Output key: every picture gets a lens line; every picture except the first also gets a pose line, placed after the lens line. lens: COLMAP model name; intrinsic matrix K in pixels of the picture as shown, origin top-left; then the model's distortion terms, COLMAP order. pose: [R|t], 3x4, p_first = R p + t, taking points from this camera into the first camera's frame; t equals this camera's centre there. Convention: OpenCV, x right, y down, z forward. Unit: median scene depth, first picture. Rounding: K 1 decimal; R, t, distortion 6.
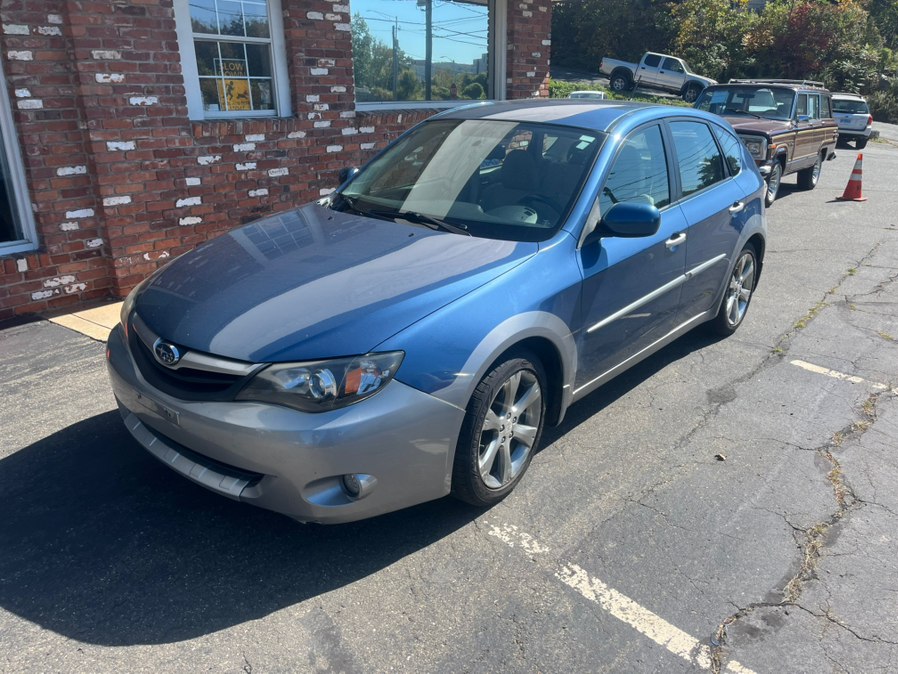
lens RADIAL K [[682.6, 0, 443.6], [0, 682.6, 338.7], [0, 0, 1]] dist [0.073256, -0.102456]
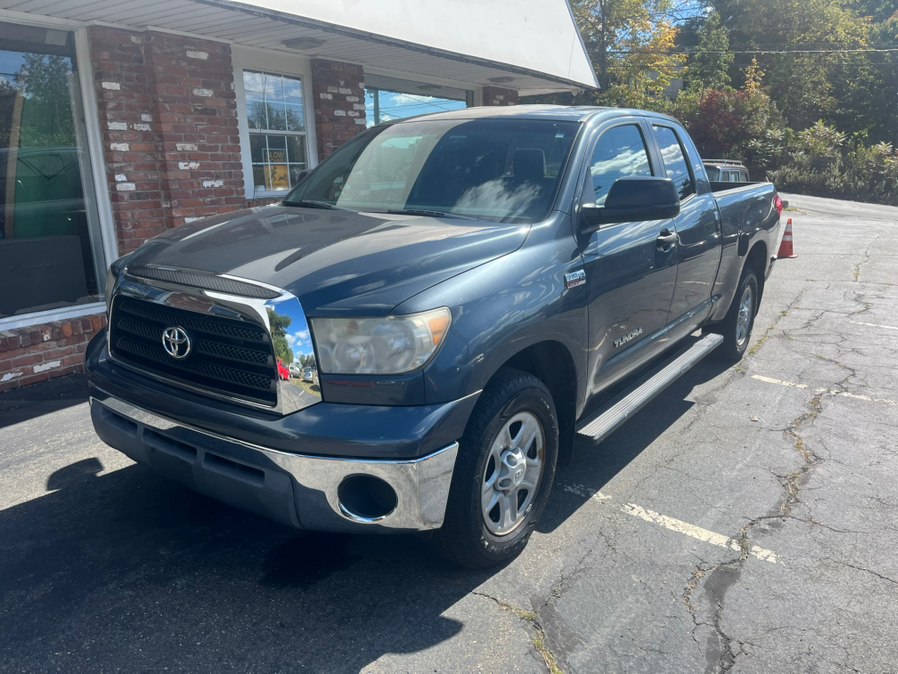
lens RADIAL K [[682.6, 0, 450.2], [0, 682.6, 333.1], [0, 0, 1]] dist [0.073256, -0.102456]
pose [[0.994865, -0.032818, 0.095741, -0.151990], [0.043291, 0.993049, -0.109449, 0.062754], [-0.091483, 0.113032, 0.989371, -0.193846]]
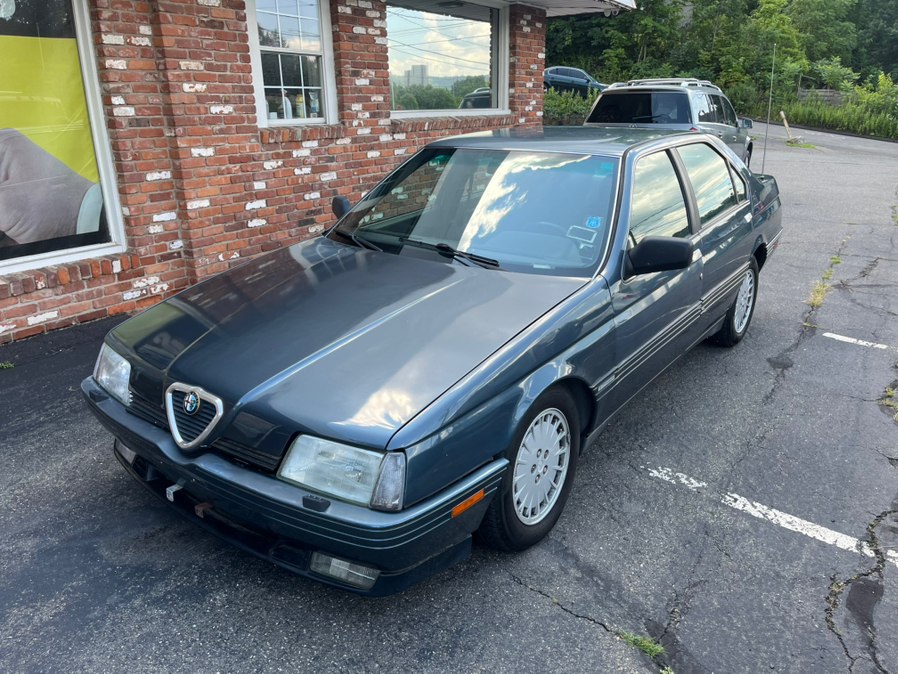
lens RADIAL K [[682.6, 0, 450.6], [0, 682.6, 330.9], [0, 0, 1]] dist [0.073256, -0.102456]
pose [[0.994202, -0.031709, 0.102749, -0.211454], [0.033893, 0.999234, -0.019580, 0.026749], [-0.102050, 0.022949, 0.994515, -0.076836]]
